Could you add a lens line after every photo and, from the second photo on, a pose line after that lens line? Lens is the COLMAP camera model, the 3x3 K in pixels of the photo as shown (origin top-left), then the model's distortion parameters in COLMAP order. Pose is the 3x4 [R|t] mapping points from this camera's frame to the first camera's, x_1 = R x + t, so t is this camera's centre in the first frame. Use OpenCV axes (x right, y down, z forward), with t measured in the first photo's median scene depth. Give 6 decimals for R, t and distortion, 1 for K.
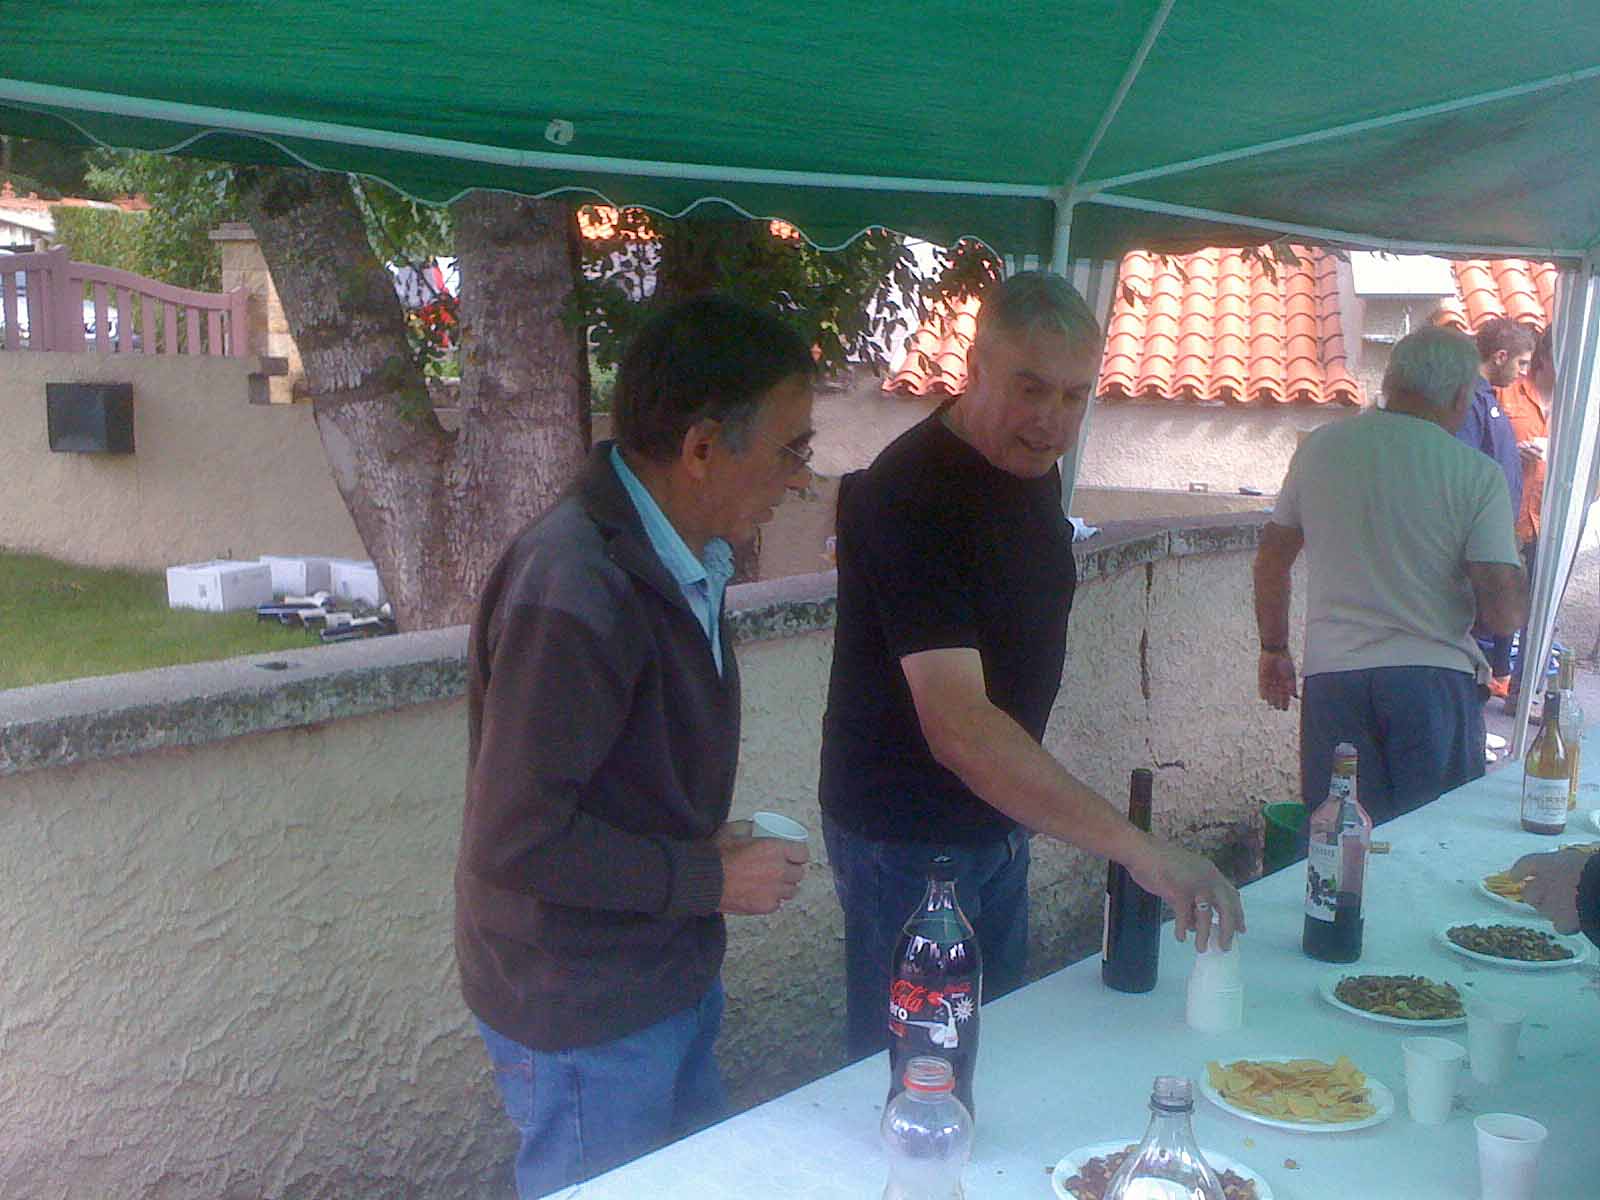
lens RADIAL K [[1803.5, 0, 800.0], [0, 1803.5, 600.0], [0, 0, 1]] dist [0.084344, -0.311642]
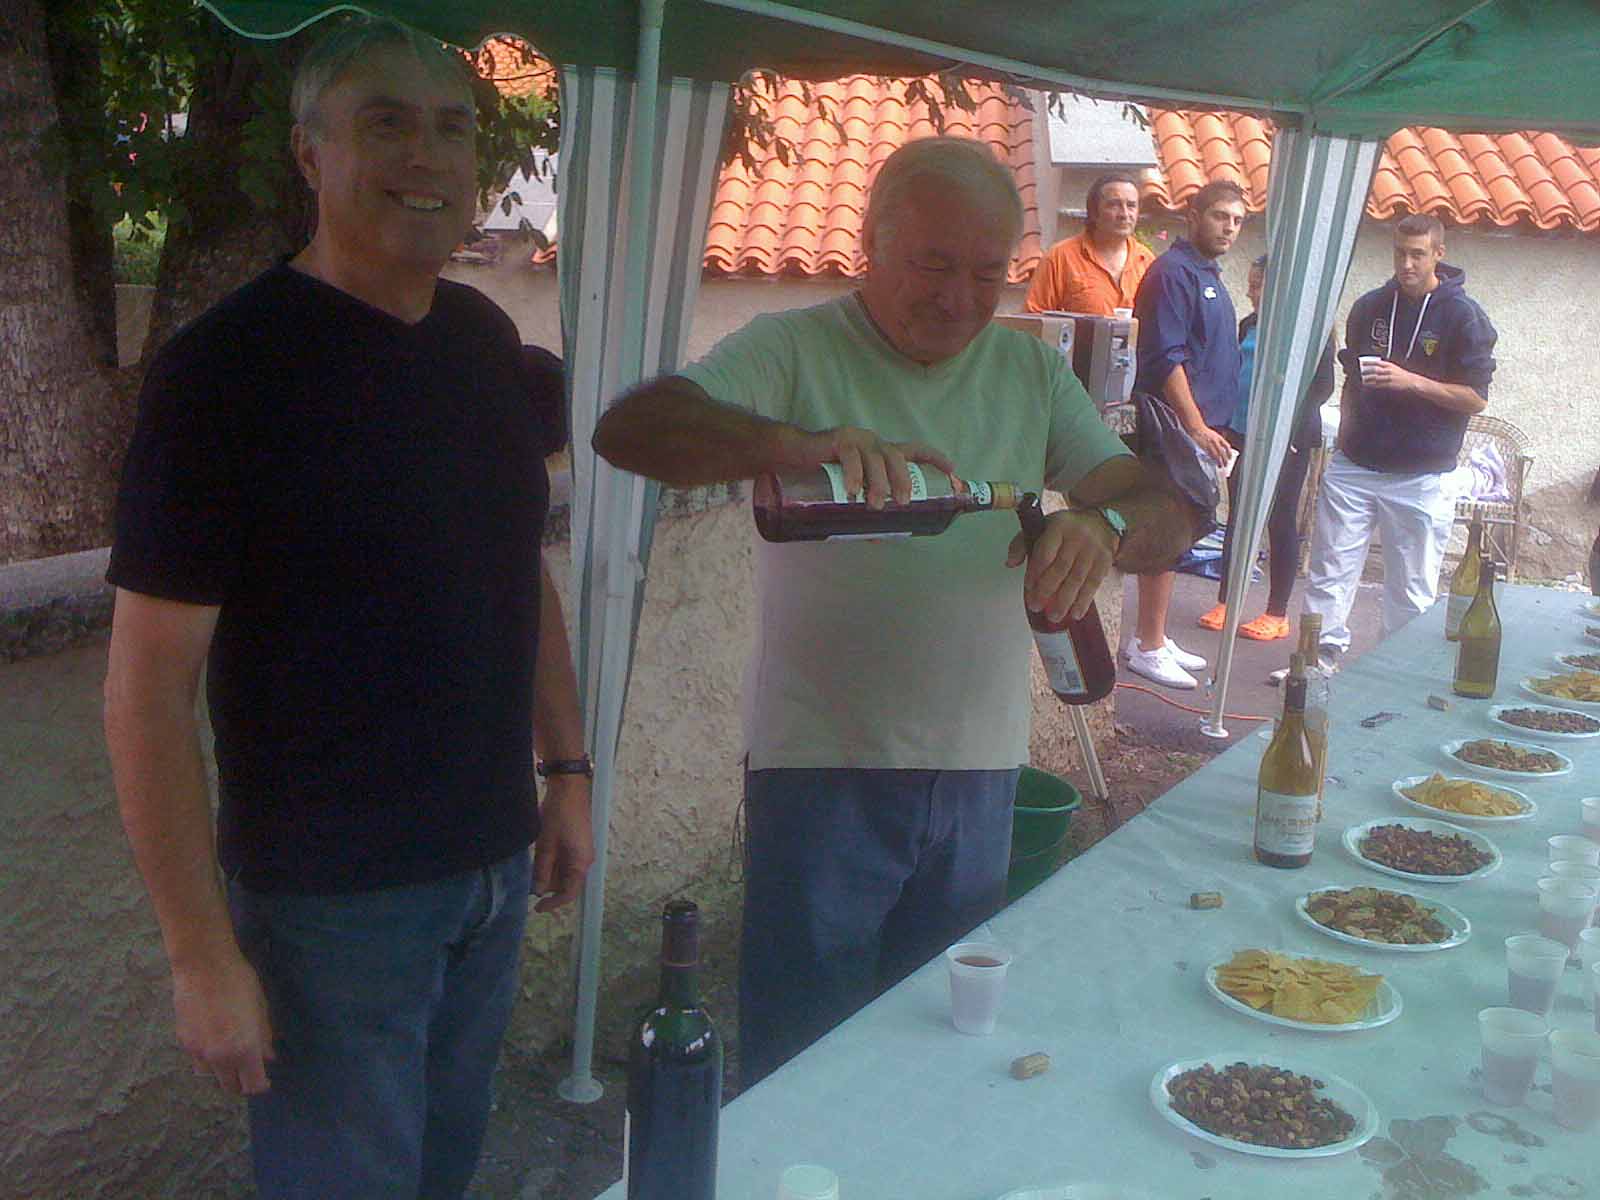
lens RADIAL K [[1803.5, 0, 800.0], [0, 1803.5, 600.0], [0, 0, 1]] dist [0.084344, -0.311642]
pose [[0.987506, -0.017566, 0.156598, 0.061186], [0.007112, 0.997723, 0.067070, -0.019926], [-0.157420, -0.065119, 0.985382, 0.188378]]
